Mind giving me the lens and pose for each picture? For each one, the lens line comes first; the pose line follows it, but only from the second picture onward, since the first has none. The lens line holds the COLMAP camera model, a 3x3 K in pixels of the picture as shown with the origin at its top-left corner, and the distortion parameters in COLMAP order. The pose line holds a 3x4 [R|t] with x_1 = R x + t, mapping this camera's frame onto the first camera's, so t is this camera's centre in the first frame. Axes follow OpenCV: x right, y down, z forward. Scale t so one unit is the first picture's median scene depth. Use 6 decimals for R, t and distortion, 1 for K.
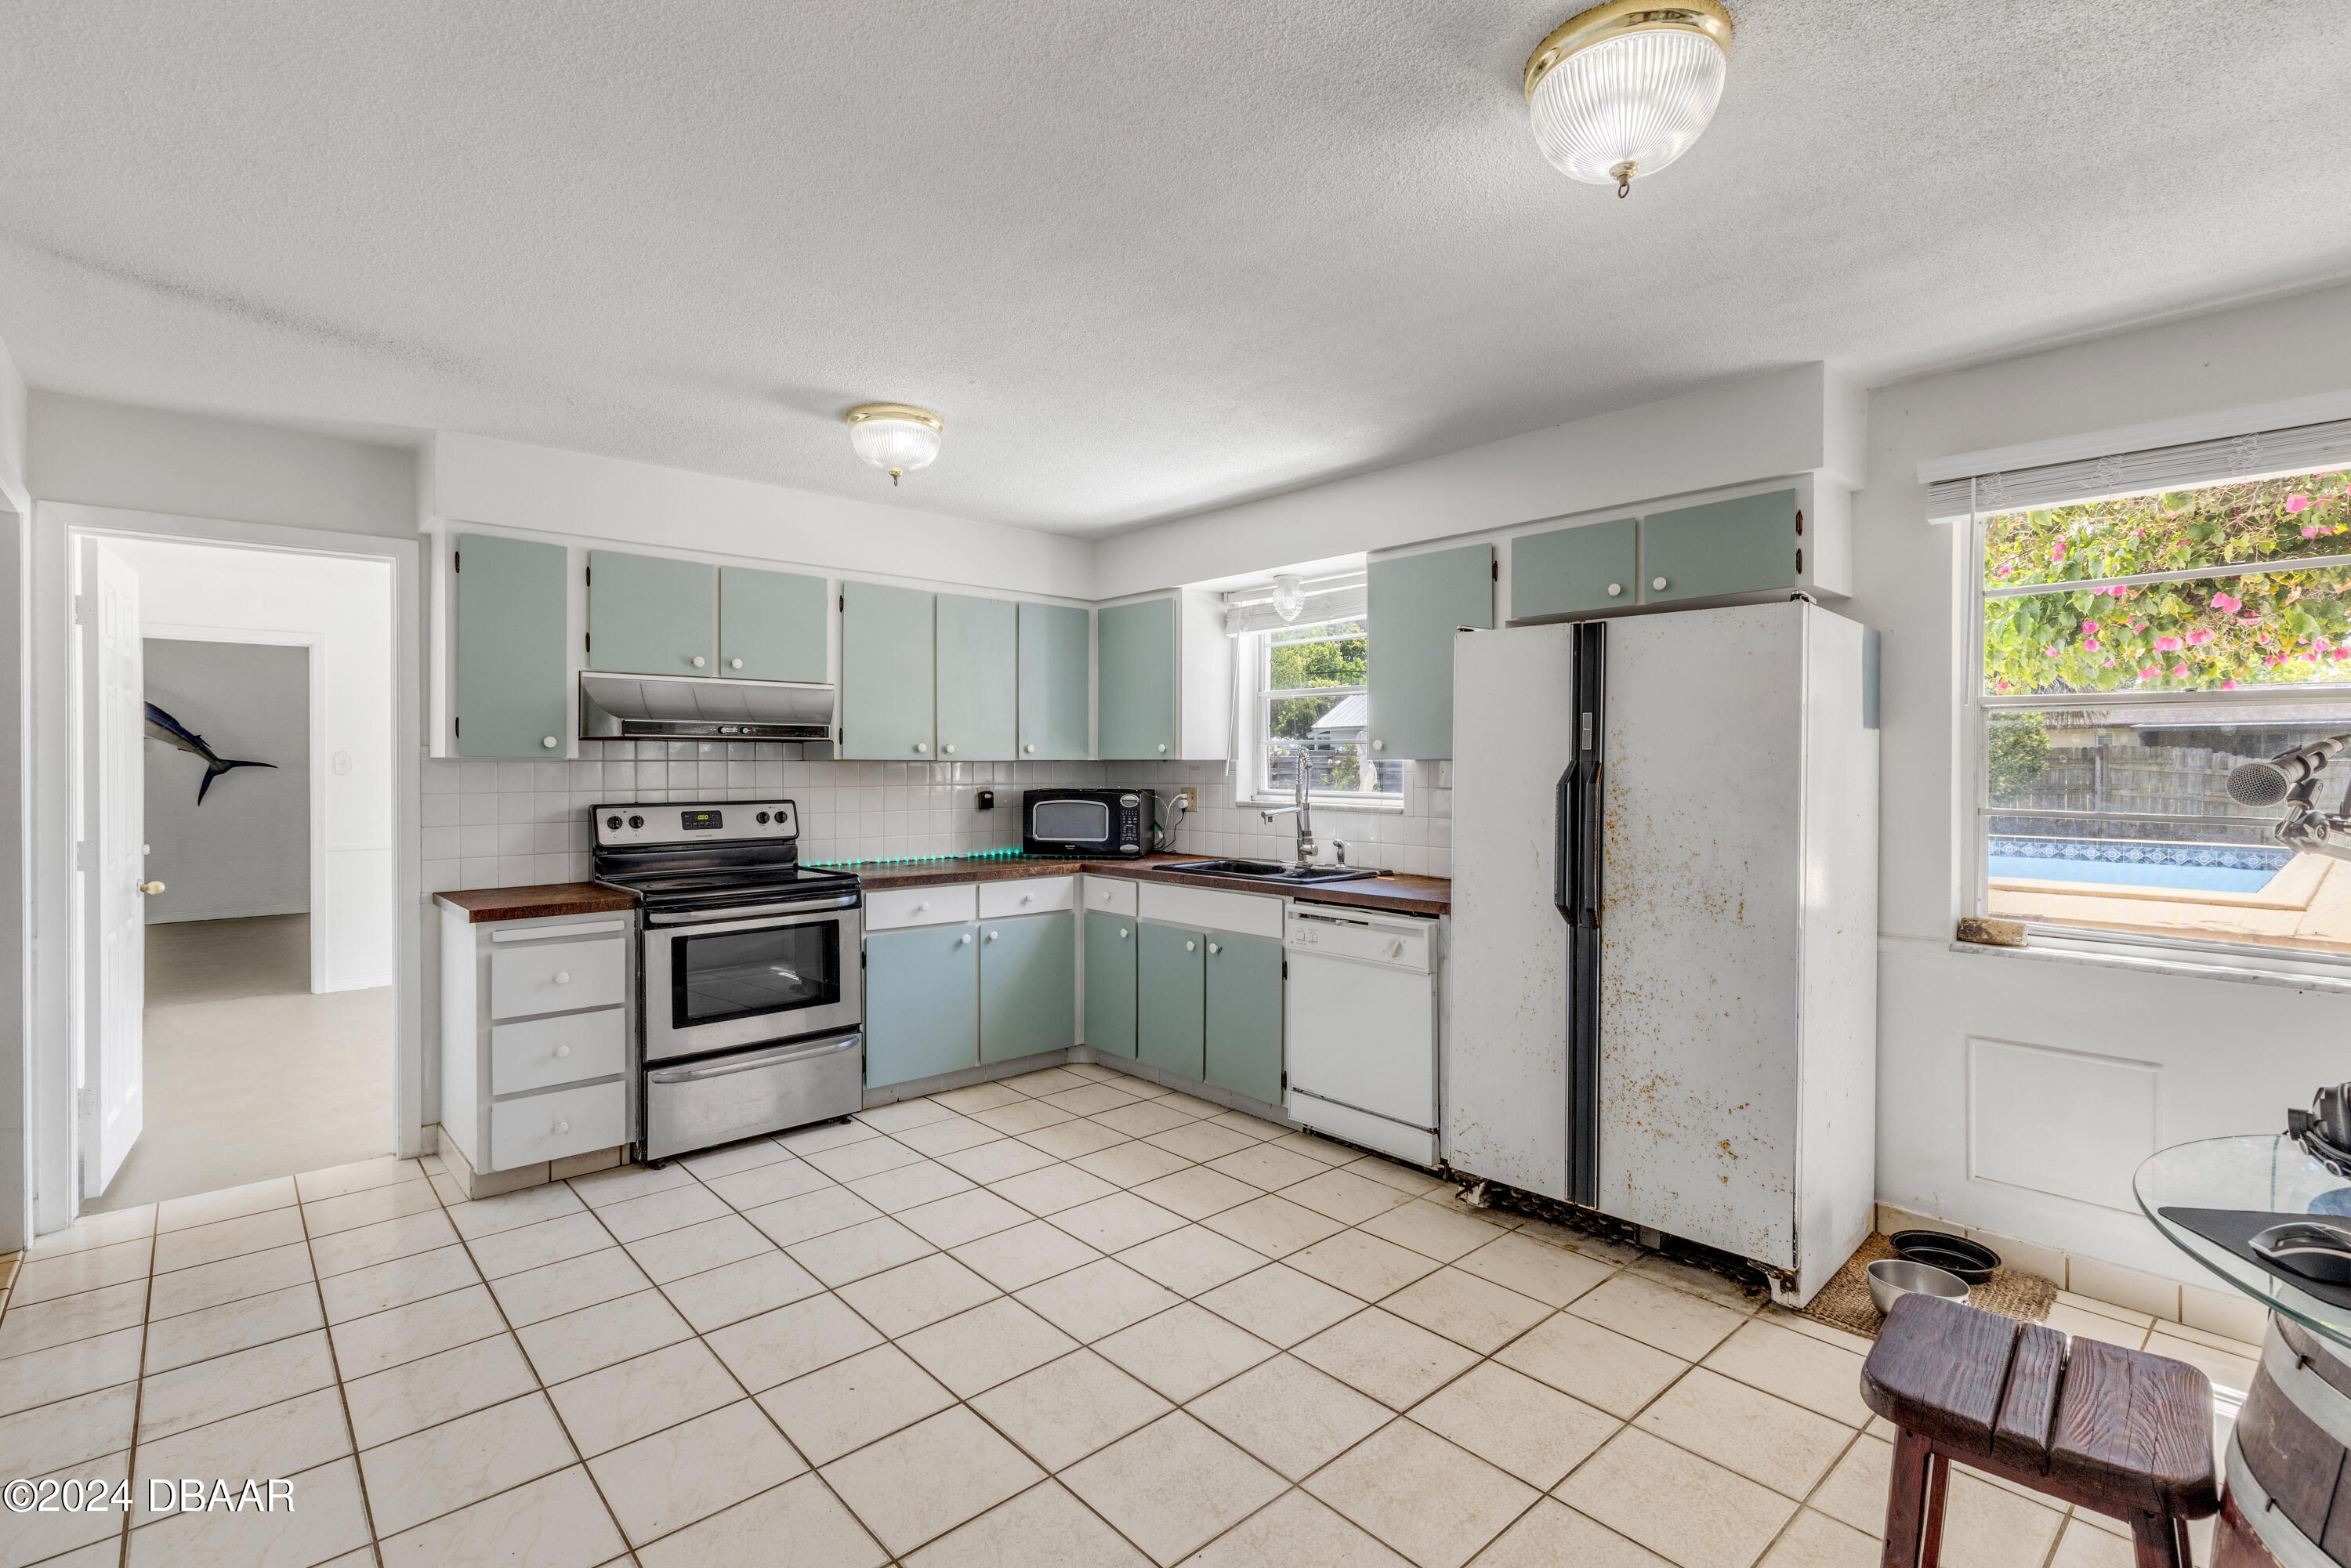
lens RADIAL K [[1085.1, 0, 1175.5], [0, 1085.1, 760.1], [0, 0, 1]] dist [0.001156, -0.000024]
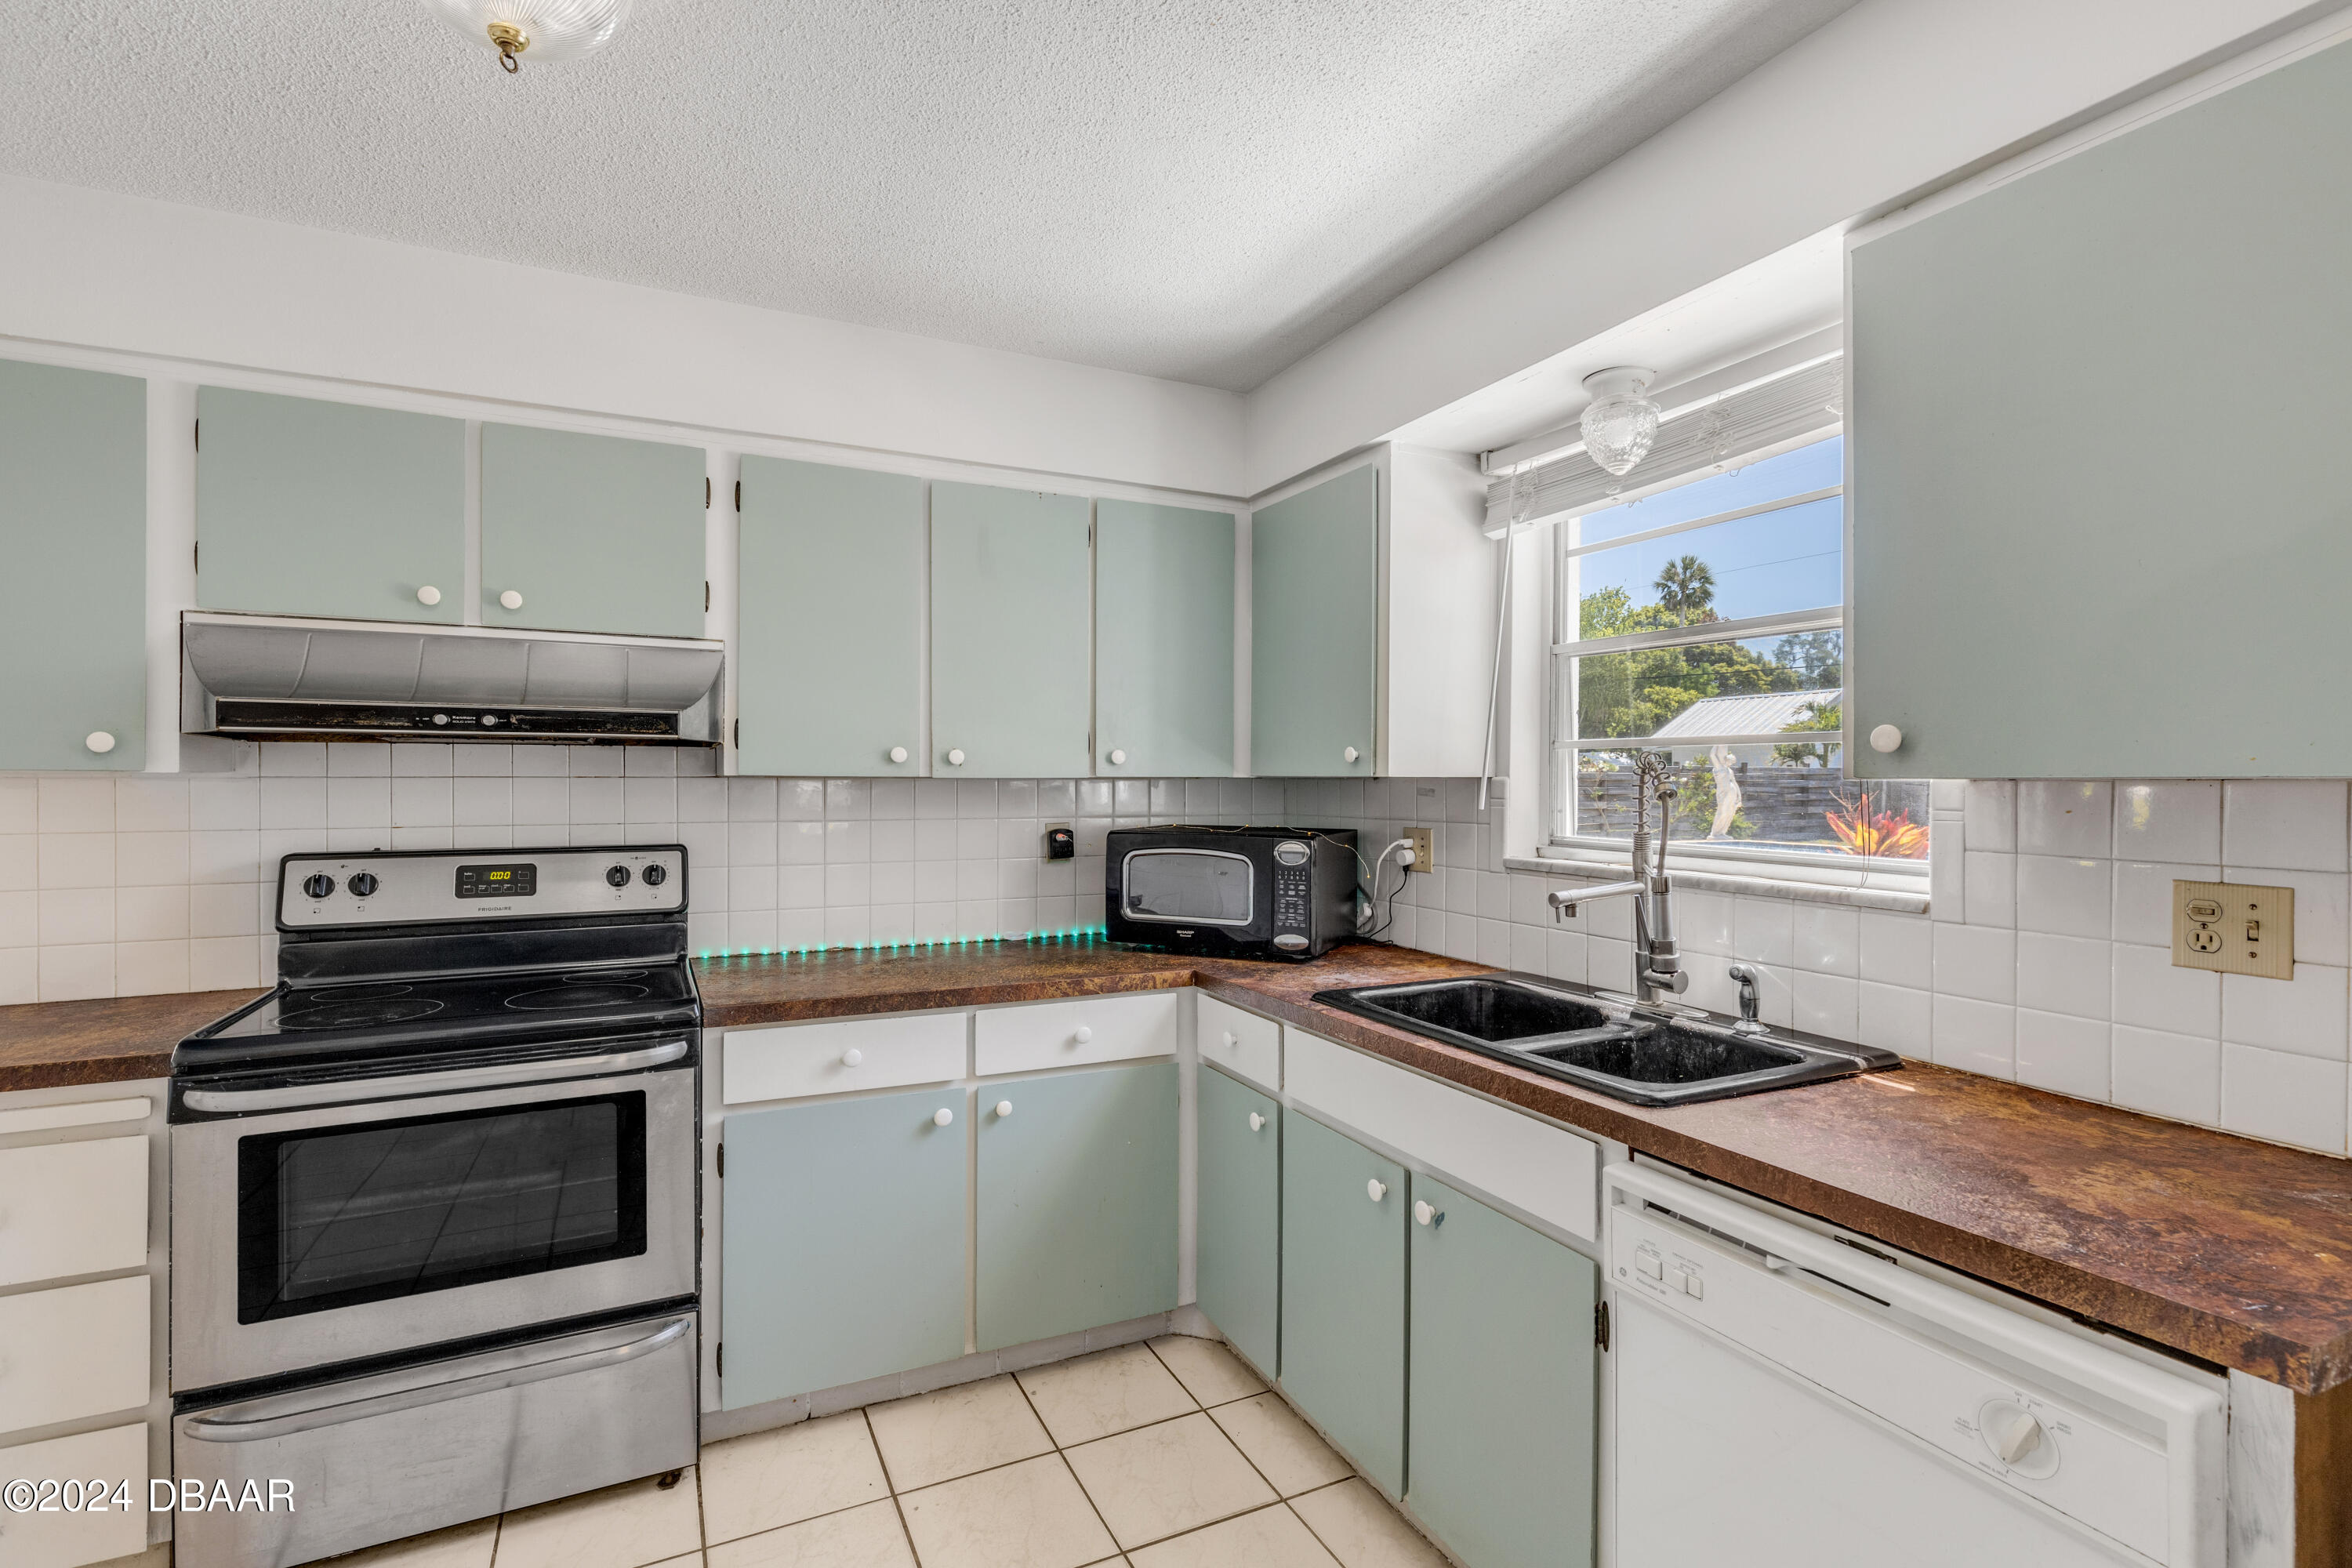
lens RADIAL K [[1061.5, 0, 1127.5], [0, 1061.5, 782.7], [0, 0, 1]] dist [0.003340, -0.000495]
pose [[0.945863, 0.003601, -0.324546, 0.055664], [-0.001469, 0.999976, 0.006812, -0.000860], [0.324562, -0.005966, 0.945845, 0.520206]]
